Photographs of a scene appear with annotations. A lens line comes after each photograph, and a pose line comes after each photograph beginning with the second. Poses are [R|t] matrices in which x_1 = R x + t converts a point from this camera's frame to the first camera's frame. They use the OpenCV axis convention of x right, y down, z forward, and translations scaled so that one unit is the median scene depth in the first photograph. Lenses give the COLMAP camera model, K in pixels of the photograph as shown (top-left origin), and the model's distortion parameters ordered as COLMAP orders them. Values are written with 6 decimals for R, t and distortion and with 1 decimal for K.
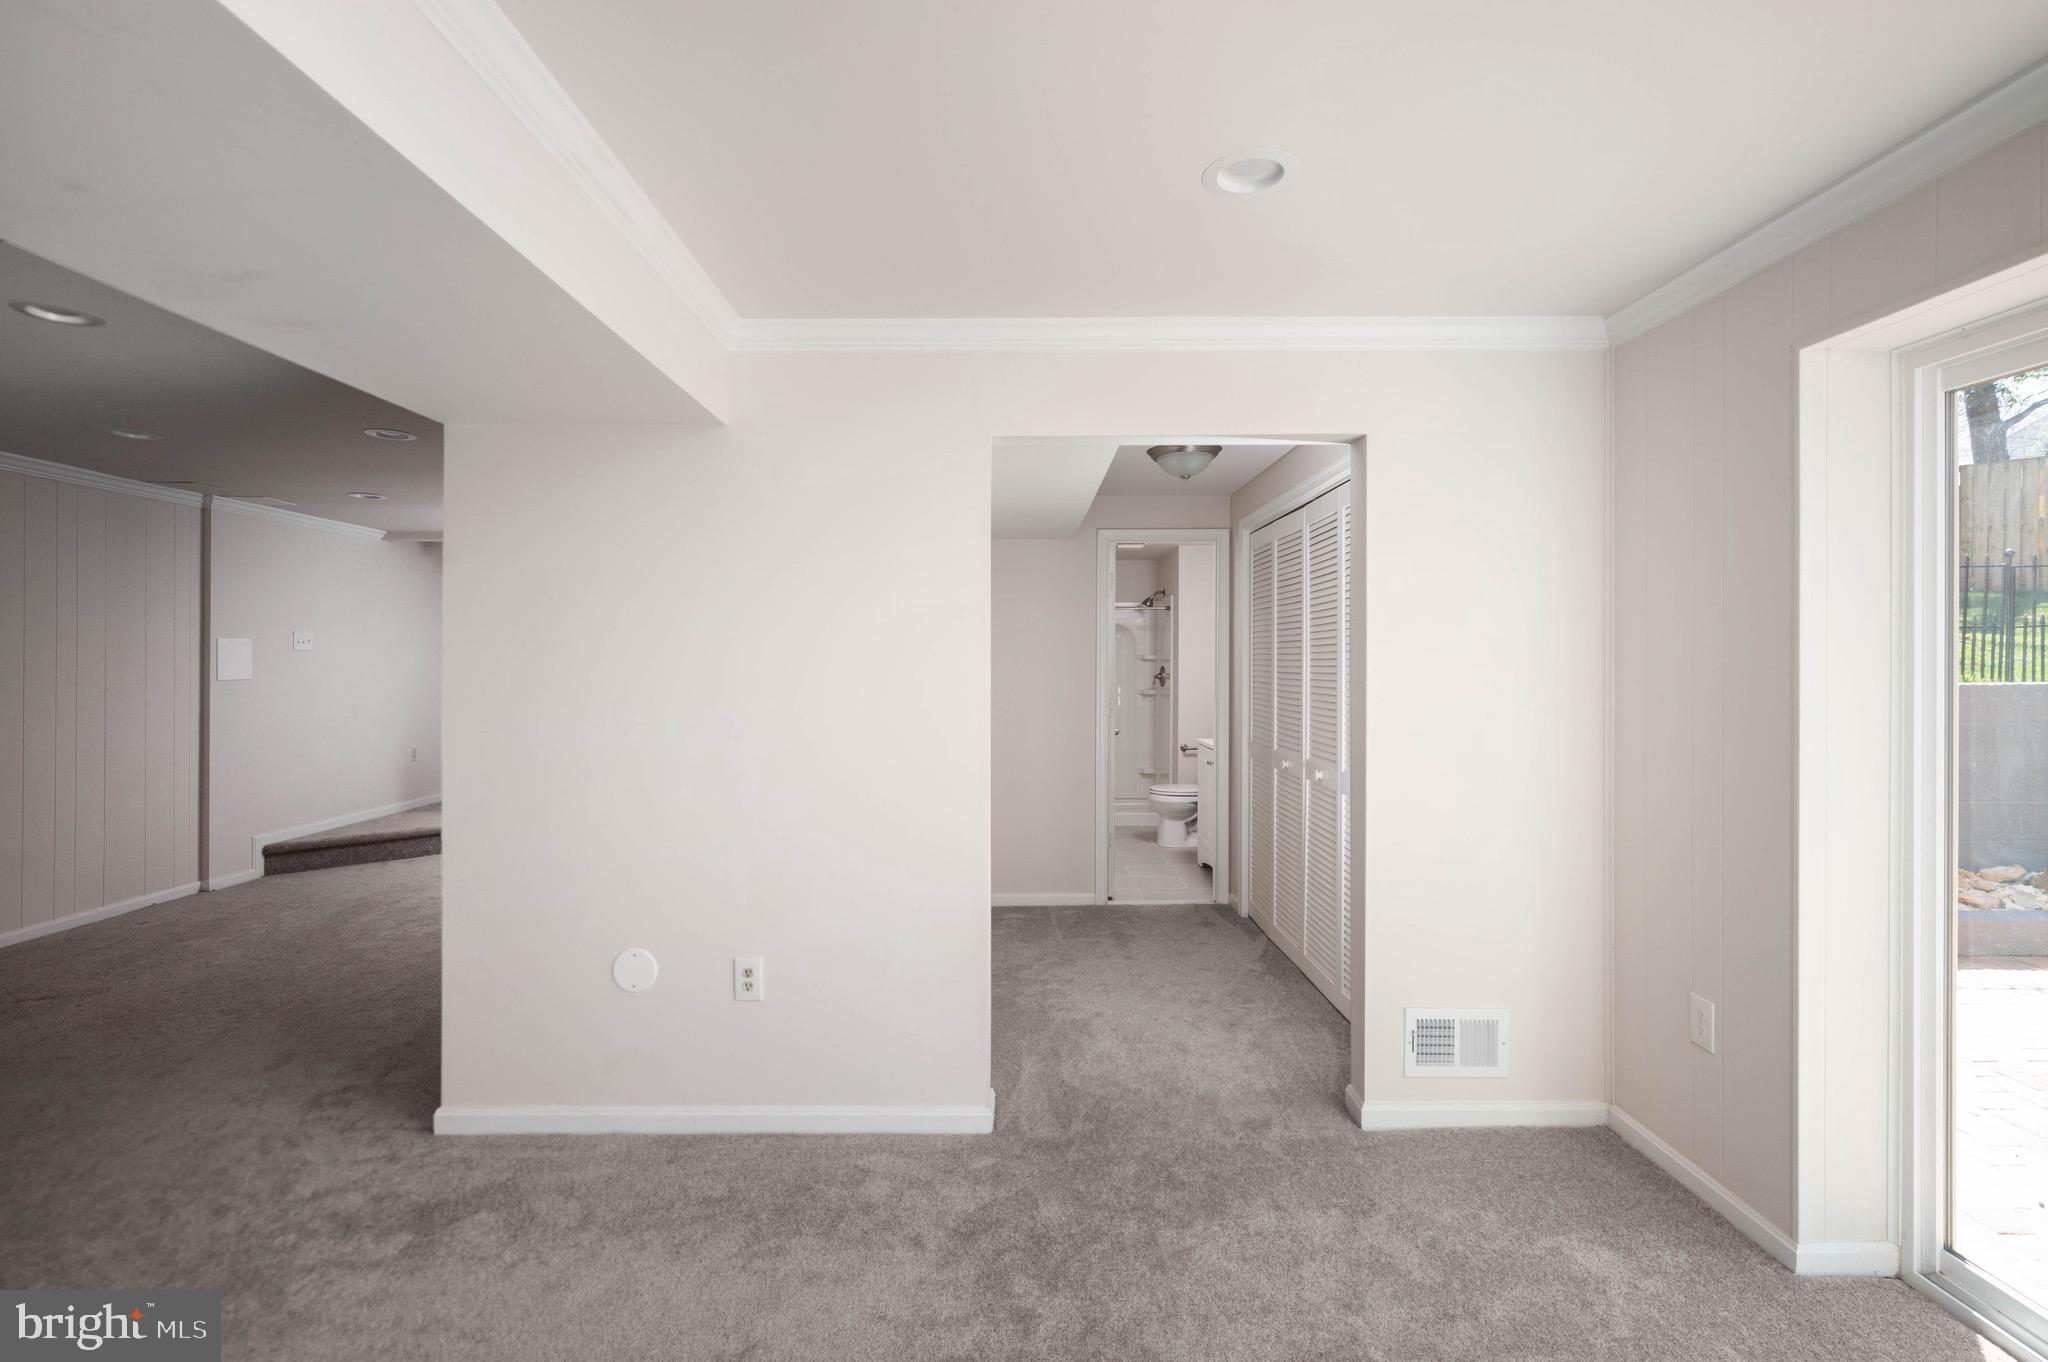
lens RADIAL K [[937.1, 0, 1027.8], [0, 937.1, 667.9], [0, 0, 1]] dist [-0.002029, 0.000583]
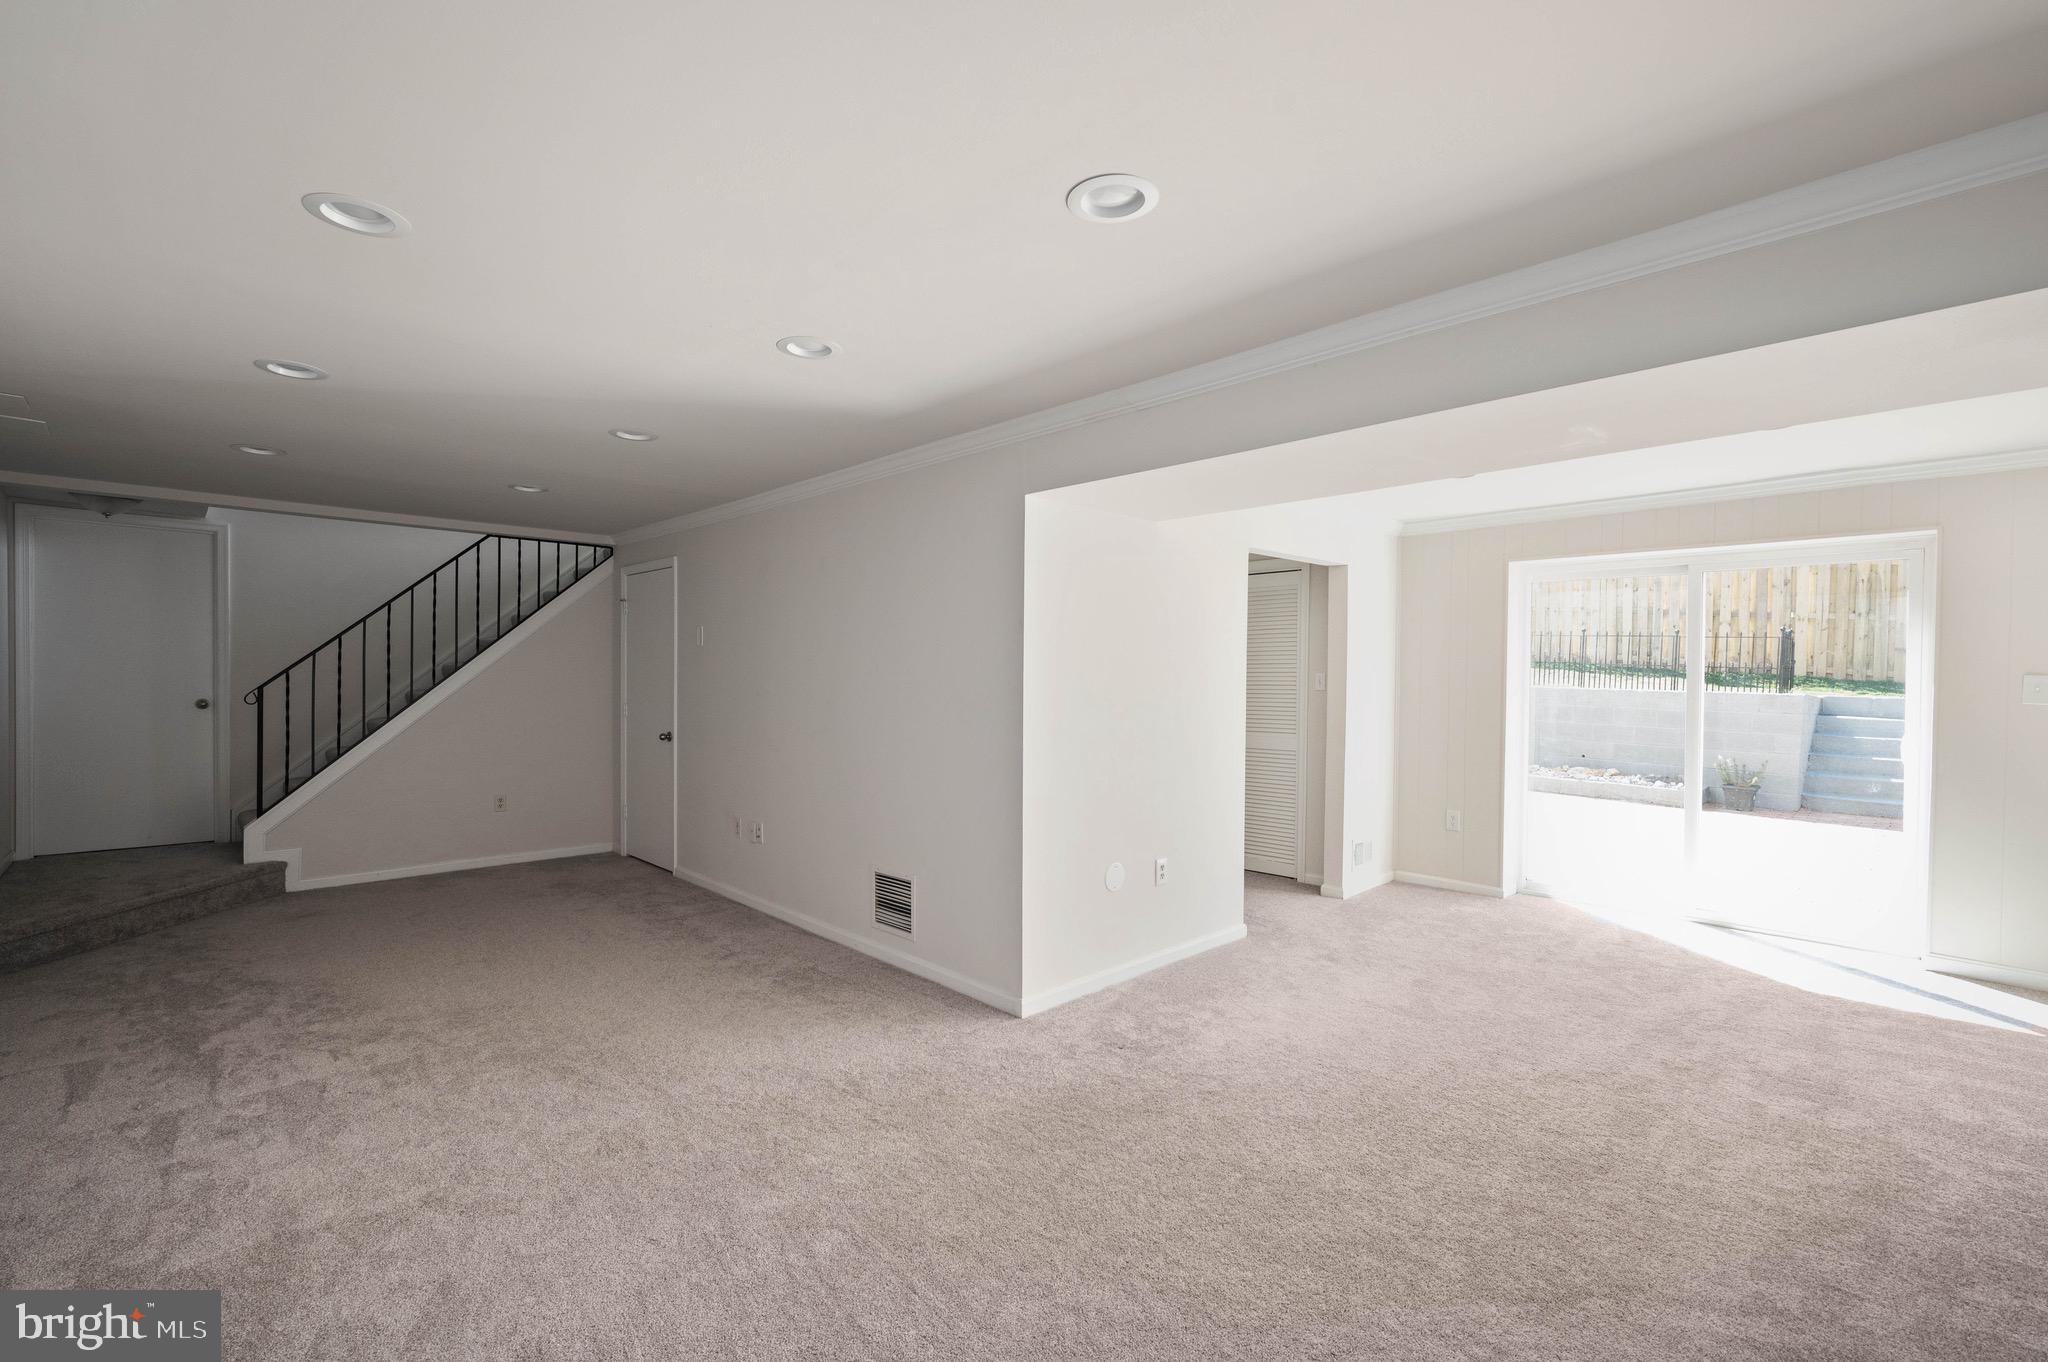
lens RADIAL K [[887.6, 0, 1024.4], [0, 887.6, 683.5], [0, 0, 1]] dist [-0.002836, -0.000313]
pose [[0.732423, -0.006782, 0.680816, -1.672060], [0.001887, 0.999967, 0.007931, -0.006553], [-0.680847, -0.004524, 0.732412, 0.044157]]
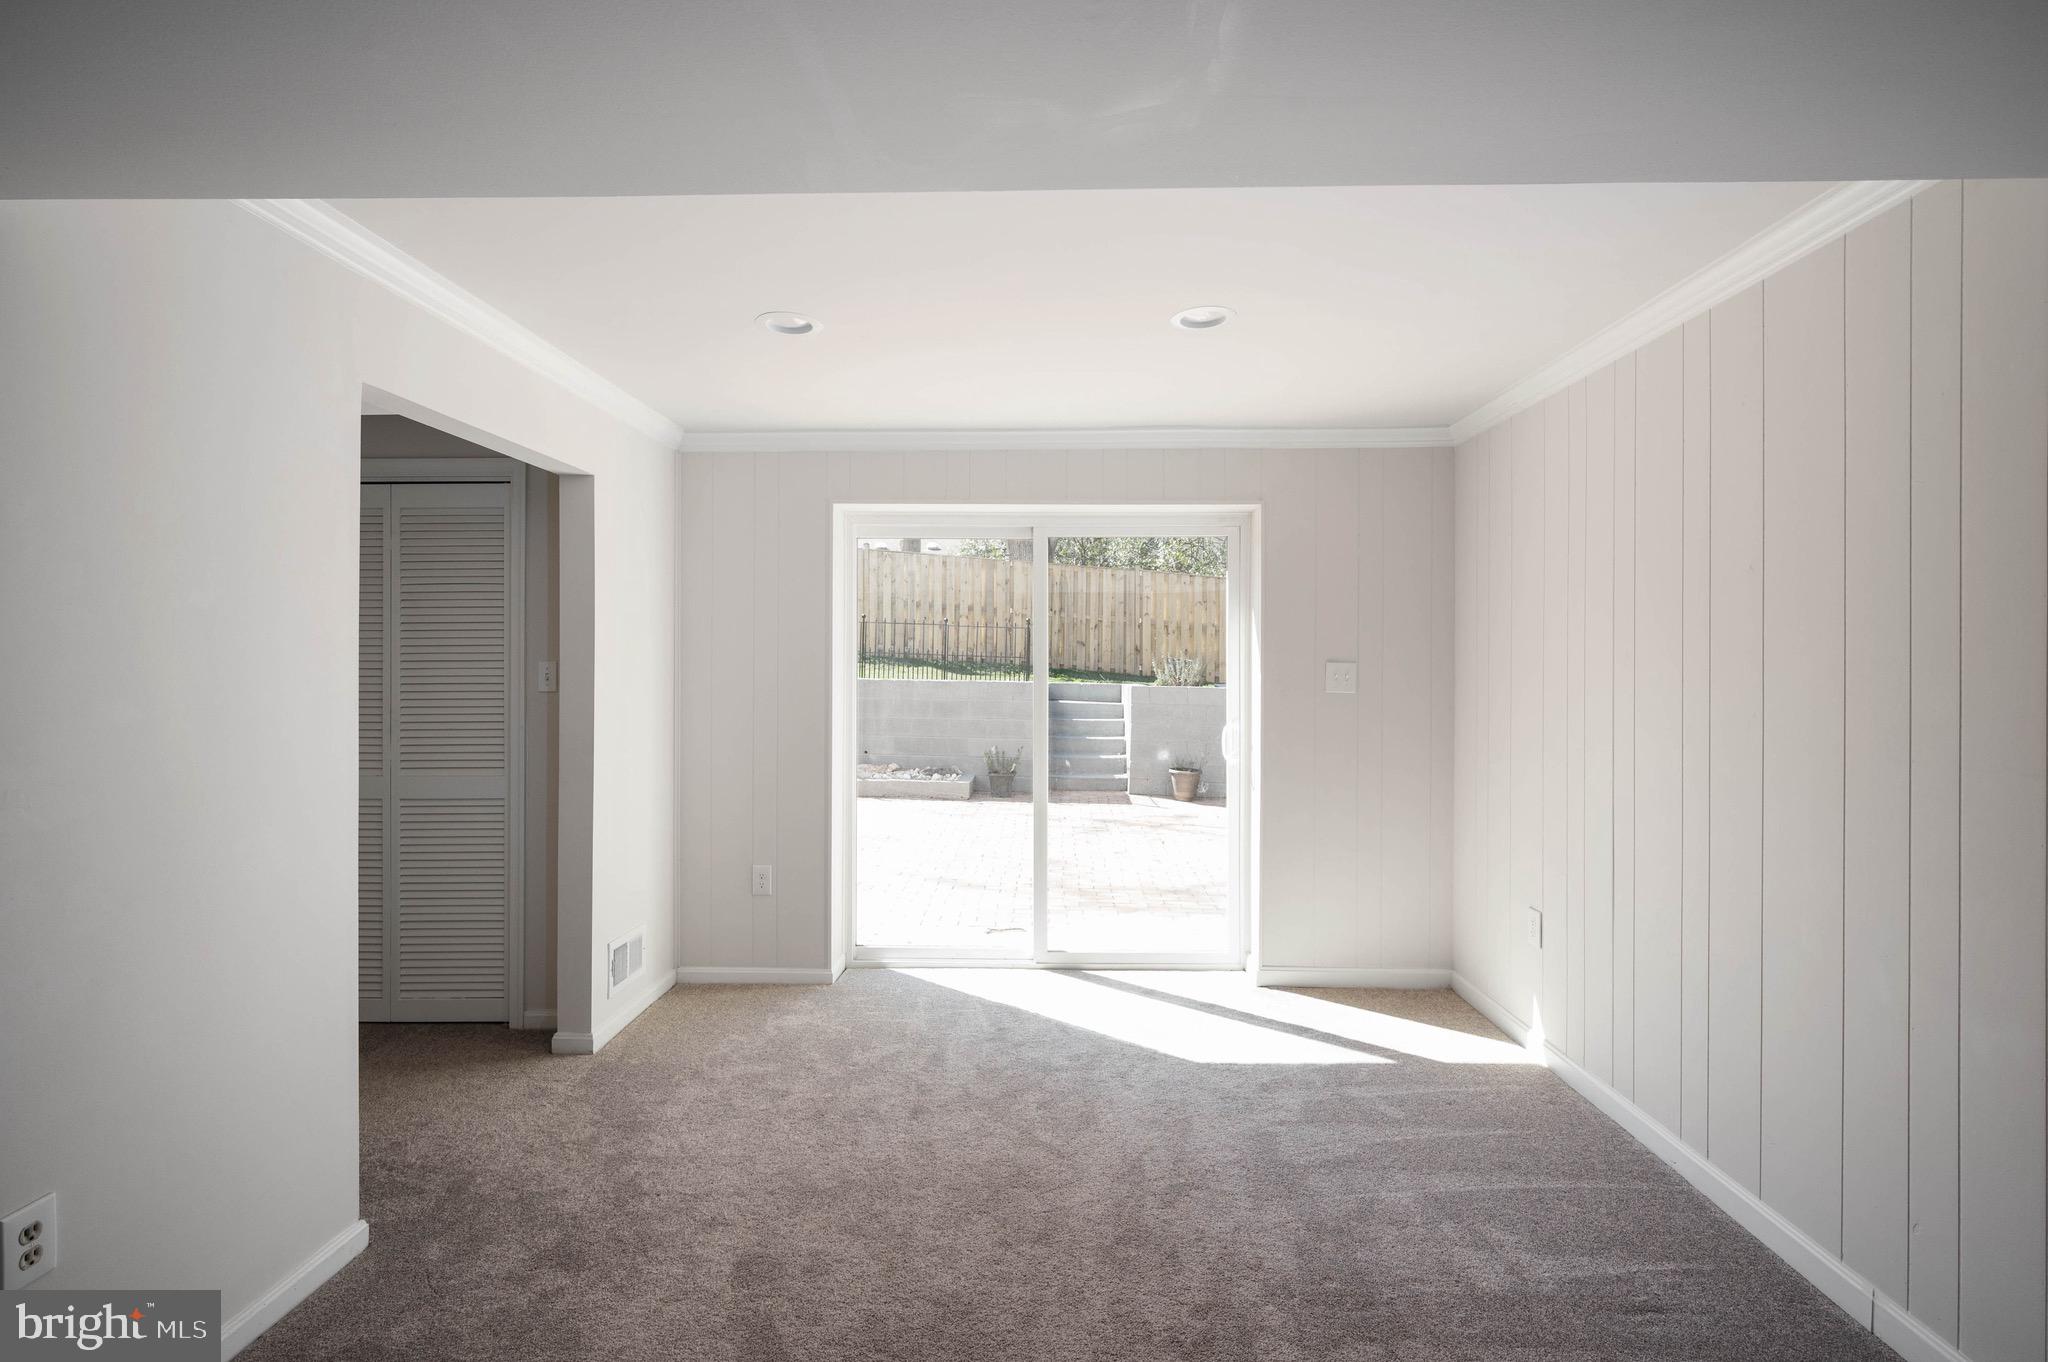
lens RADIAL K [[937.1, 0, 1041.5], [0, 937.1, 677.0], [0, 0, 1]] dist [-0.002029, 0.000583]
pose [[0.033793, -0.014400, 0.999325, -0.910369], [0.005722, 0.999883, 0.014215, -0.007008], [-0.999412, 0.005238, 0.033872, 0.424351]]
